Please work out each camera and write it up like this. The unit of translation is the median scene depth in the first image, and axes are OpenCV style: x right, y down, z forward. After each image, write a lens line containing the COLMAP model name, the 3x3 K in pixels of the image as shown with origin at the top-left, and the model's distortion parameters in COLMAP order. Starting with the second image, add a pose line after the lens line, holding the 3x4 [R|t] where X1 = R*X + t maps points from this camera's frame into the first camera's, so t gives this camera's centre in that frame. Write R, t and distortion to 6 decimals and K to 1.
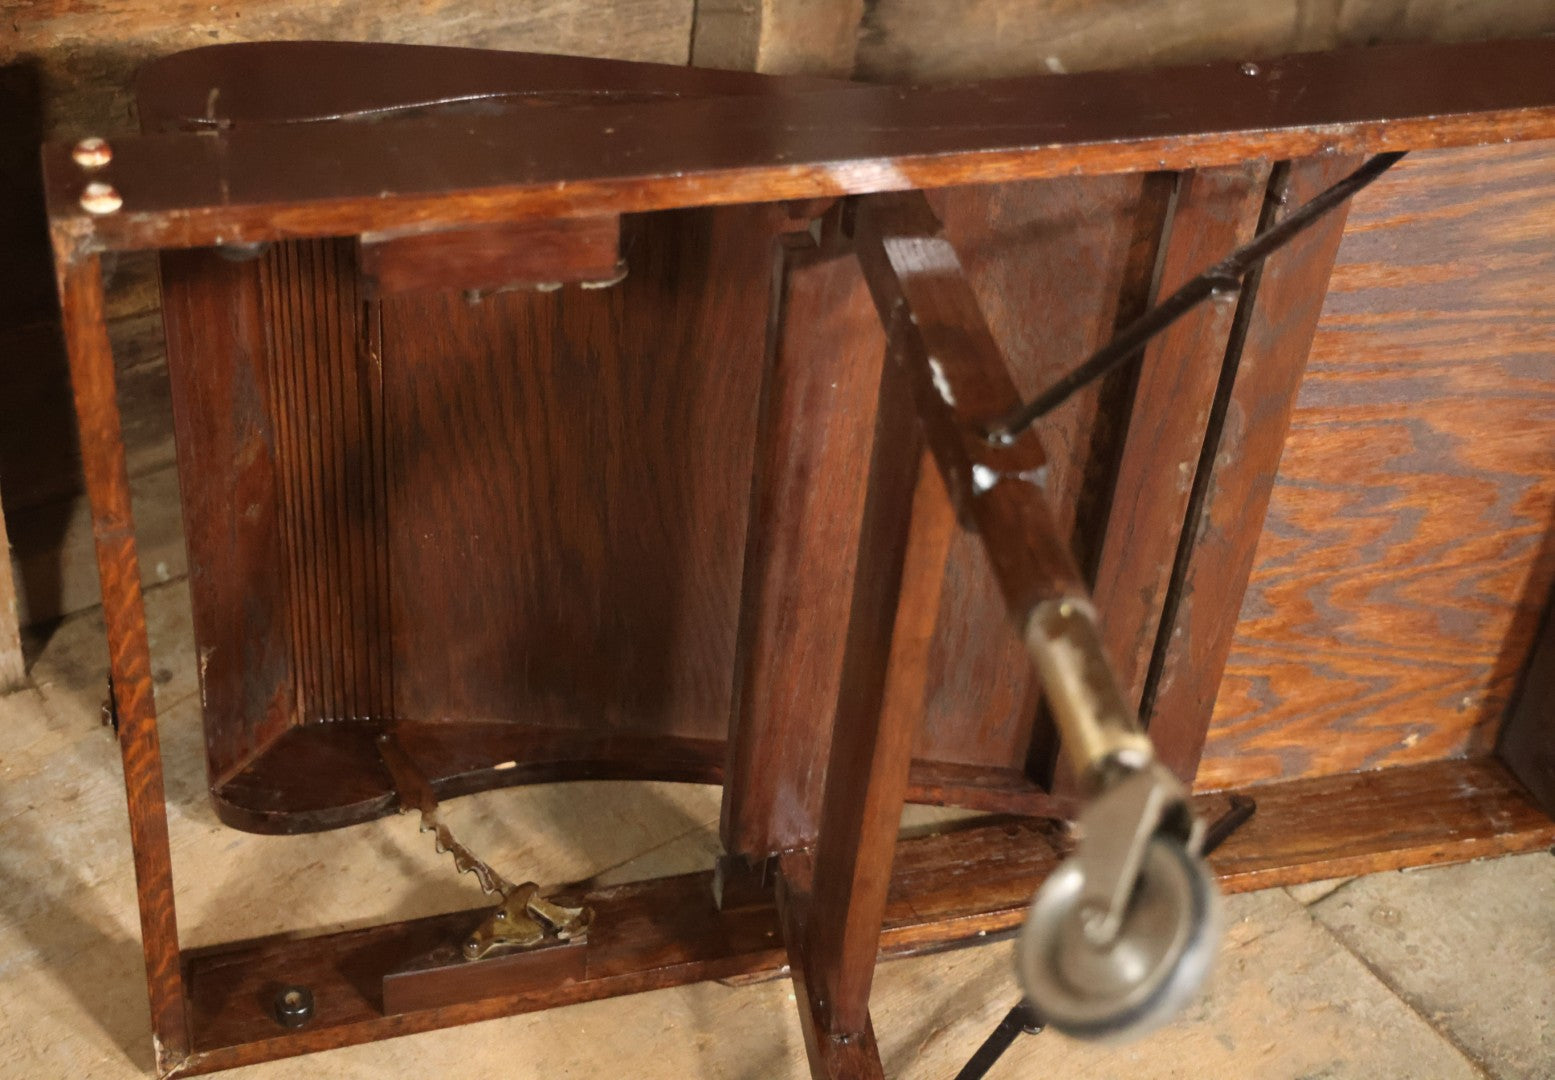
lens RADIAL K [[2254.5, 0, 753.6], [0, 2254.5, 542.5], [0, 0, 1]] dist [0.120107, 0.126952]
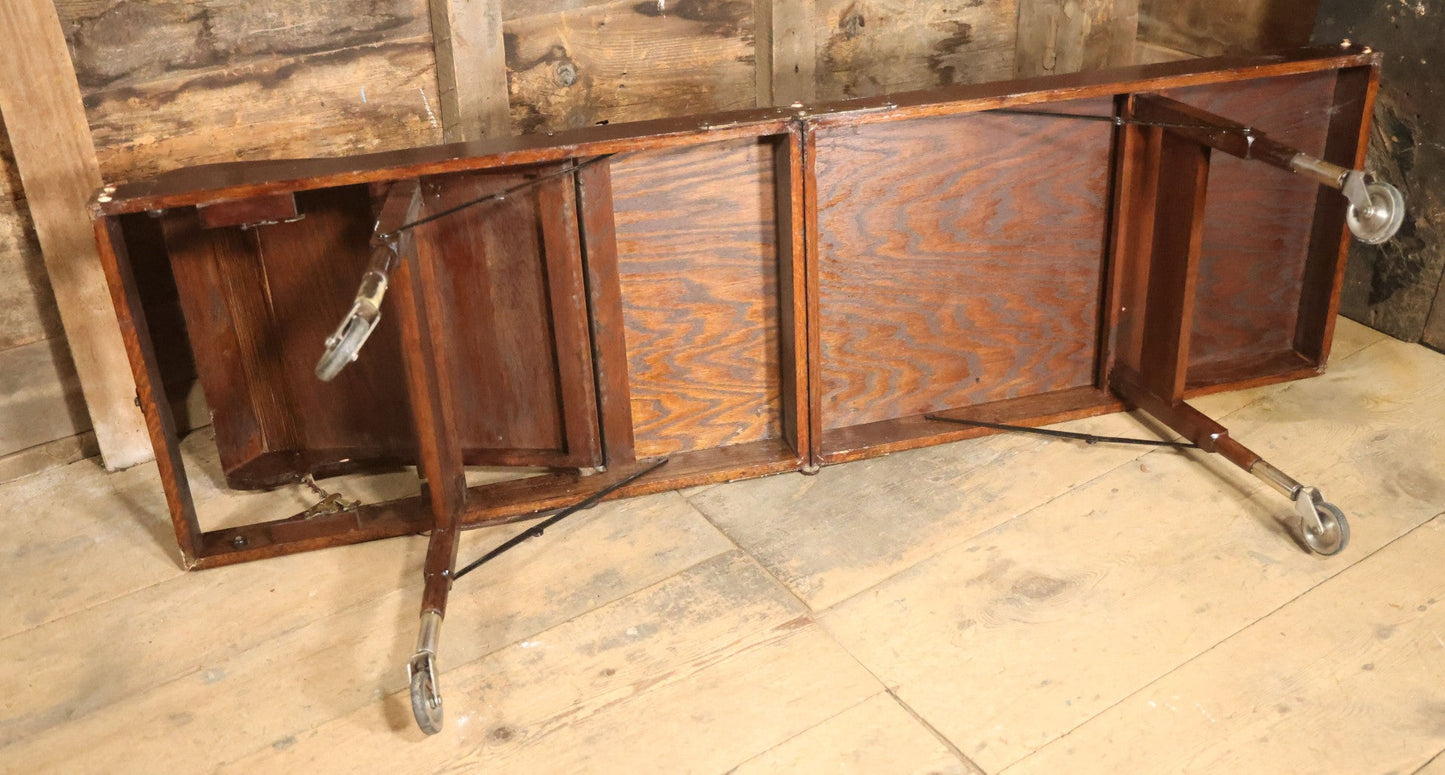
lens RADIAL K [[1369.7, 0, 733.9], [0, 1369.7, 358.2], [0, 0, 1]] dist [-0.055611, 0.132034]
pose [[0.991418, -0.091359, -0.093509, 0.484196], [0.071684, 0.978068, -0.195561, 0.330586], [0.109324, 0.187179, 0.976223, -0.429858]]
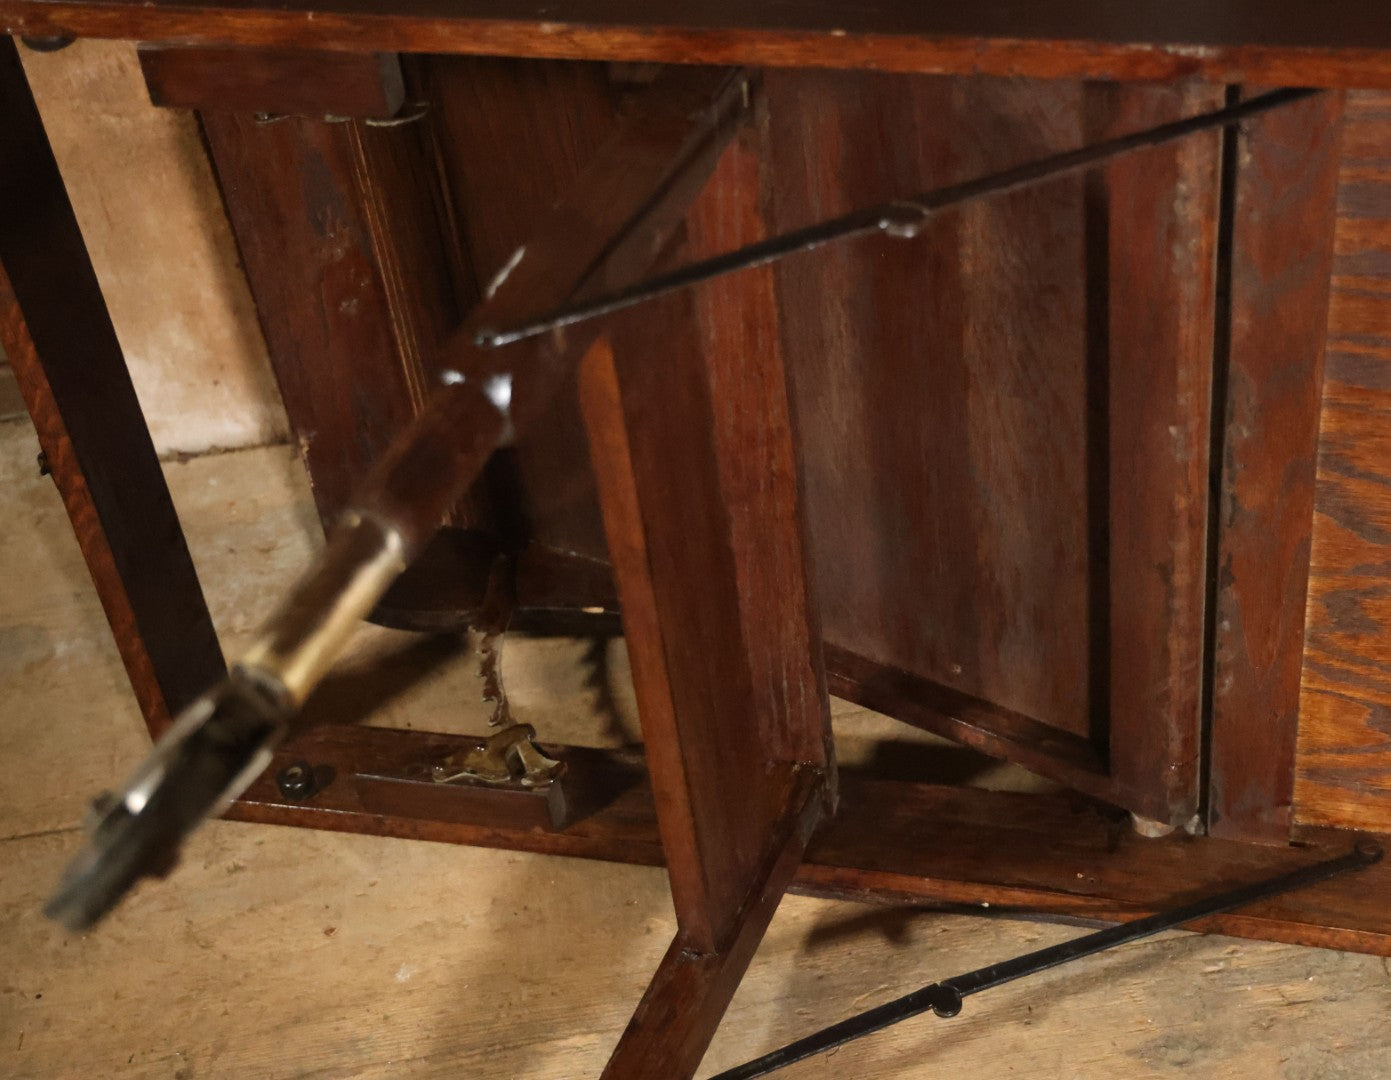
lens RADIAL K [[2510.2, 0, 763.4], [0, 2510.2, 623.5], [0, 0, 1]] dist [0.052596, 0.469355]
pose [[0.853493, 0.220494, -0.472157, 0.504962], [-0.172116, 0.974501, 0.143960, -0.070179], [0.491859, -0.041603, 0.869680, 0.095449]]
